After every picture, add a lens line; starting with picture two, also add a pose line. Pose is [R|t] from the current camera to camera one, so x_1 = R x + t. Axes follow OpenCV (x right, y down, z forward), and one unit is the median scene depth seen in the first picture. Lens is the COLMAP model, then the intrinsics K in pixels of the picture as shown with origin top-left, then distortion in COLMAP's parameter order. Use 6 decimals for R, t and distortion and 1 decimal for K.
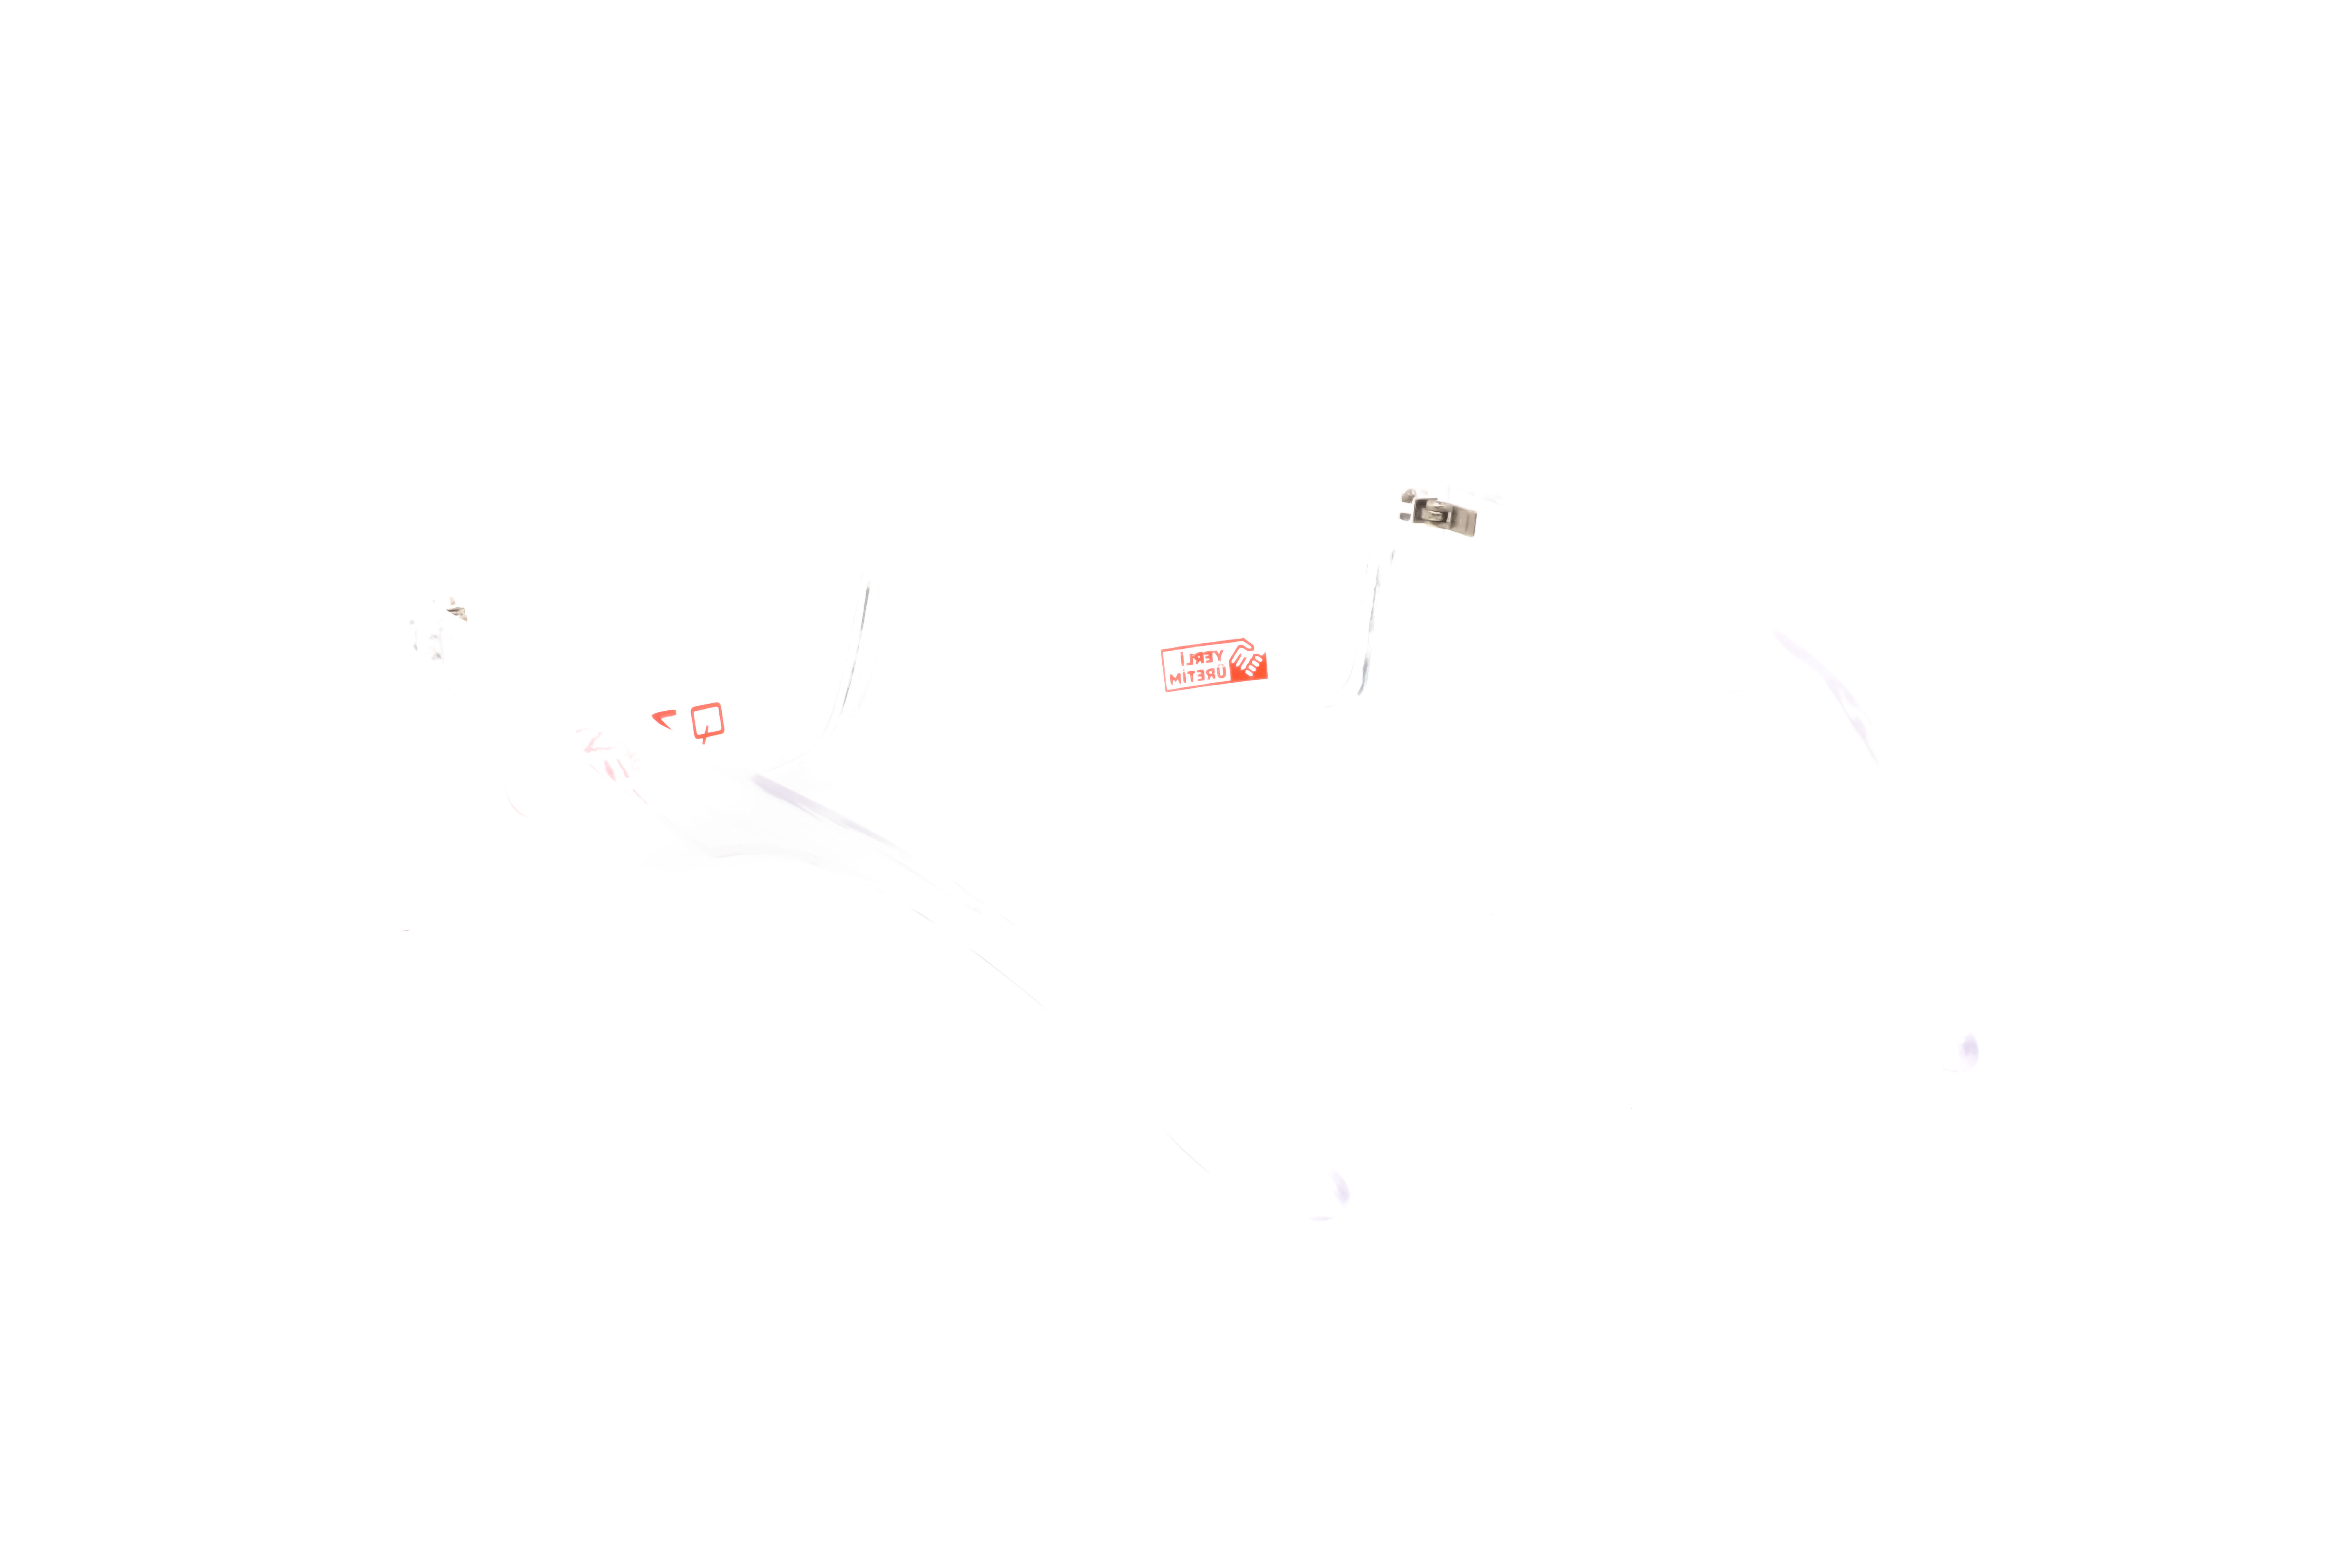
lens RADIAL K [[2851.1, 0, 1176.0], [0, 2851.1, 784.0], [0, 0, 1]] dist [-0.081714, 0.024254]
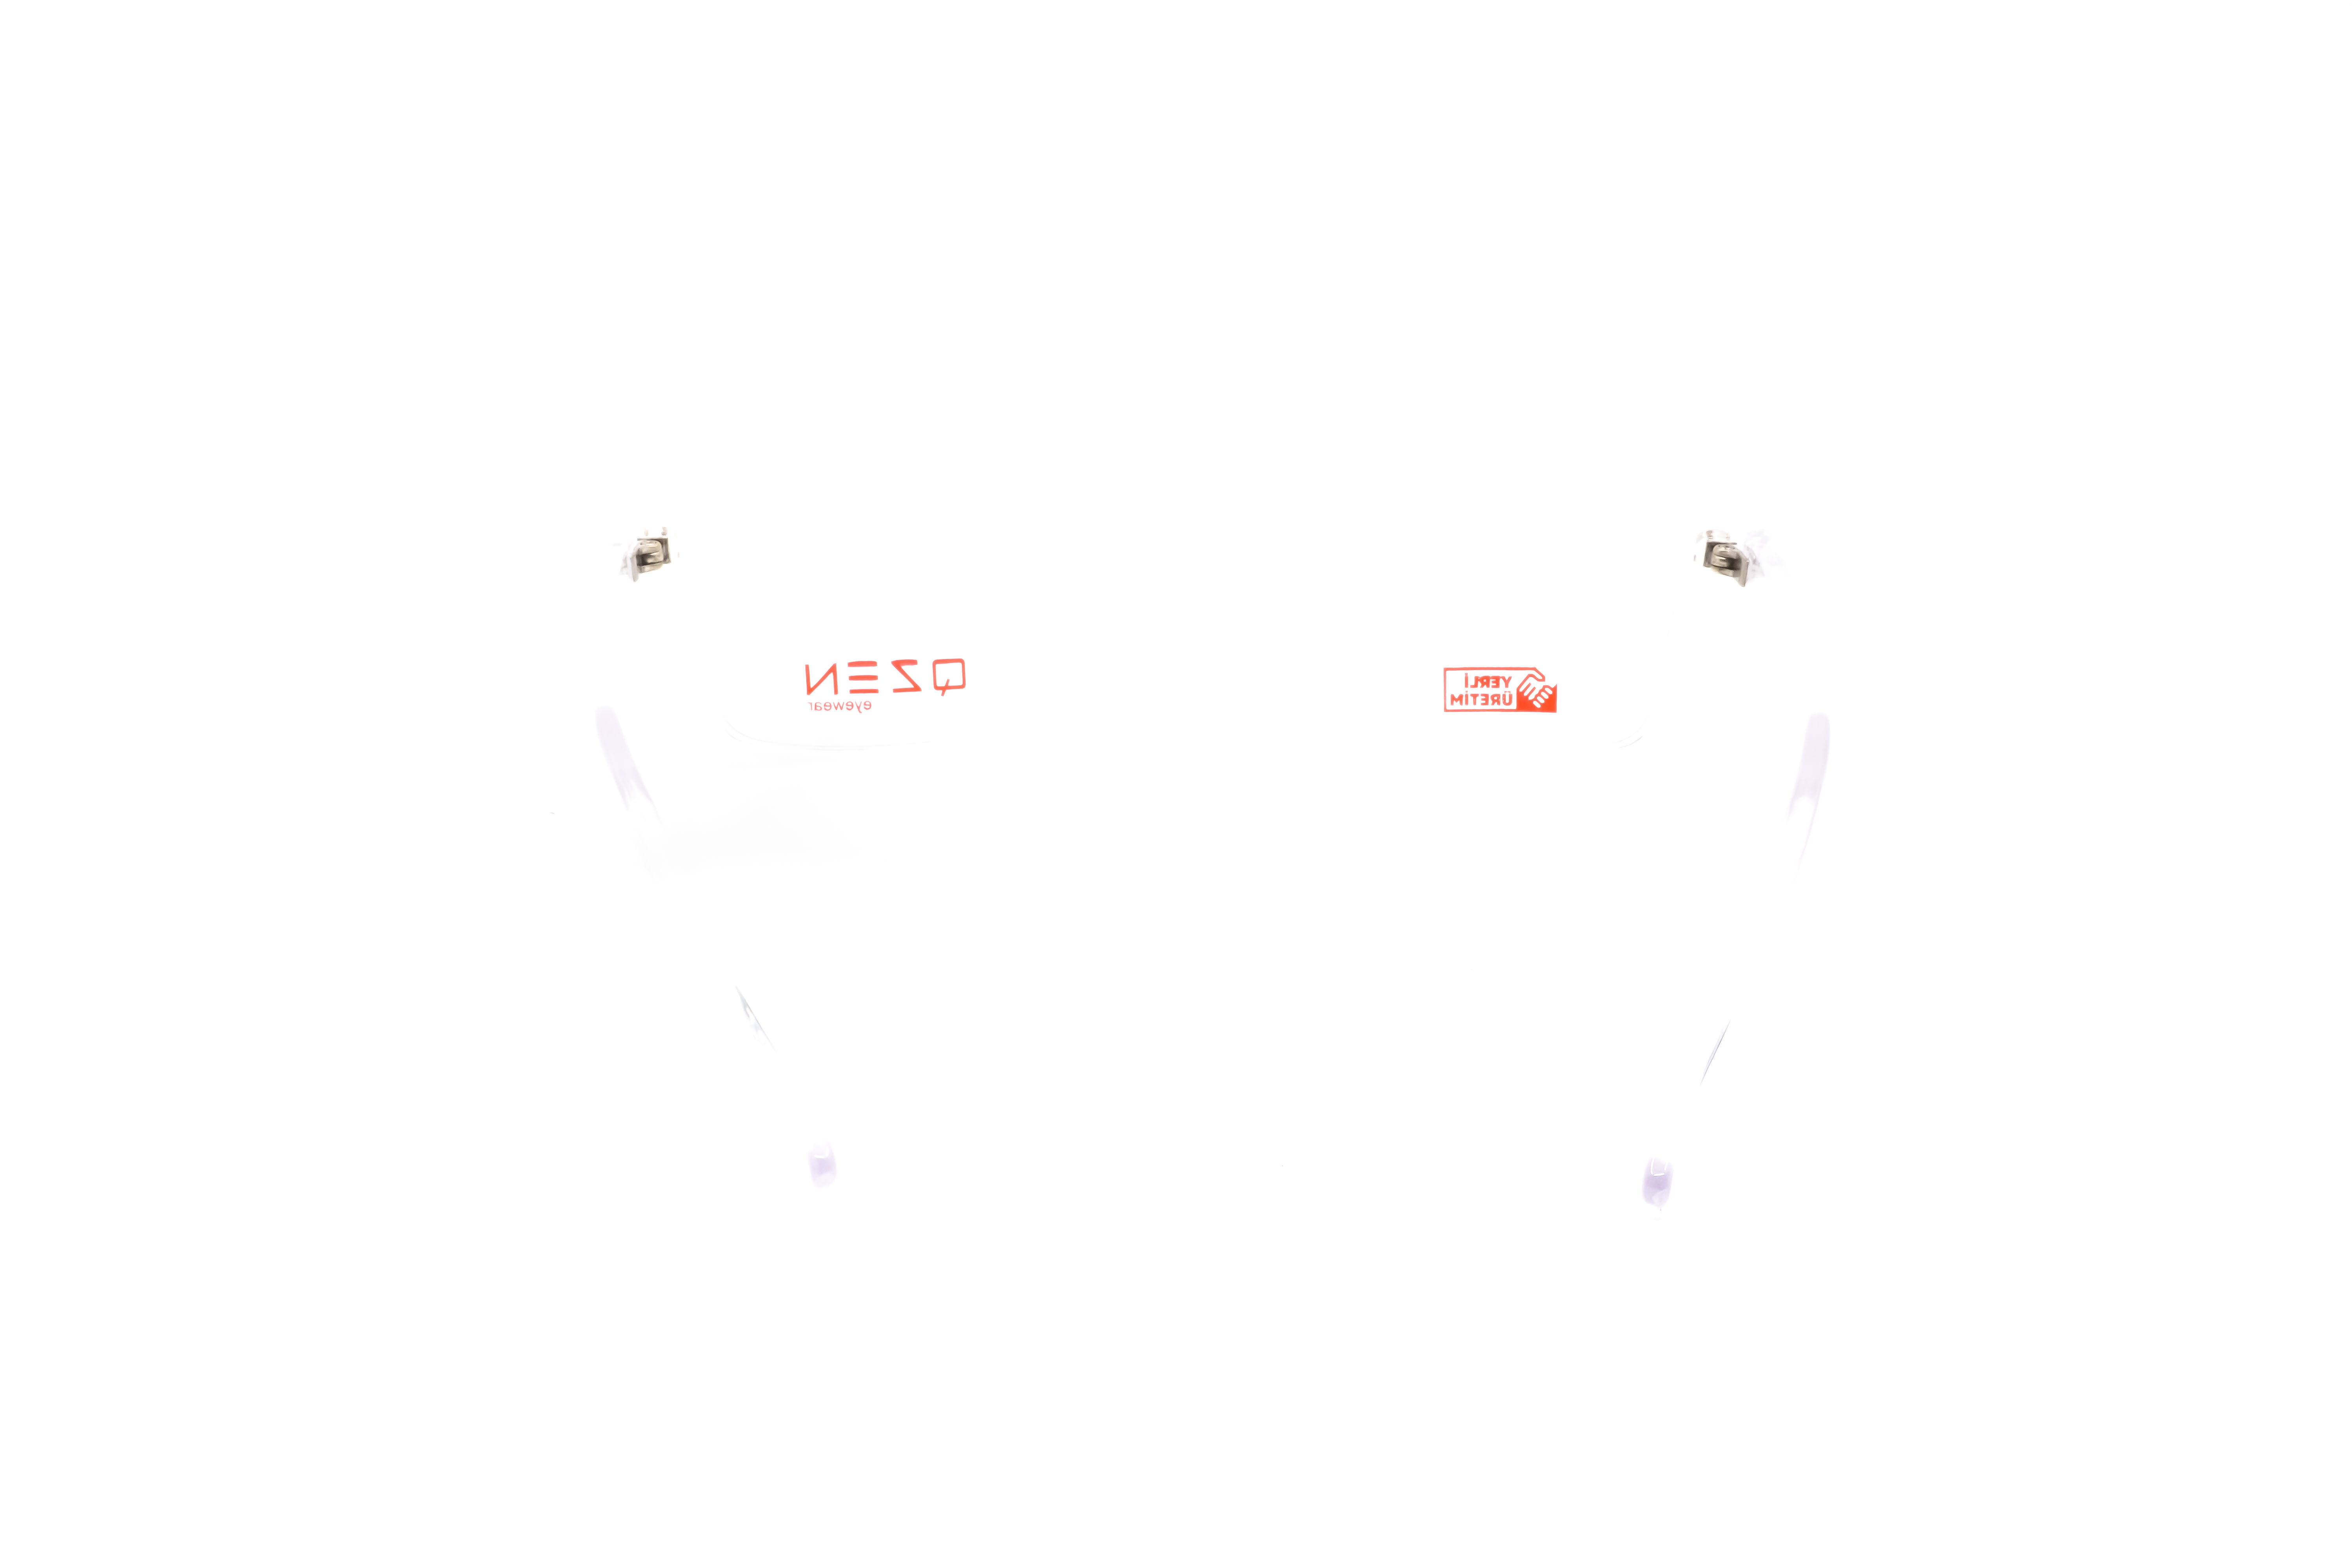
lens RADIAL K [[2851.1, 0, 1176.0], [0, 2851.1, 784.0], [0, 0, 1]] dist [-0.081714, 0.024254]
pose [[0.867969, 0.142200, -0.475825, 0.383864], [-0.144156, 0.989018, 0.032608, -0.026261], [0.475236, 0.040290, 0.878935, 0.099642]]
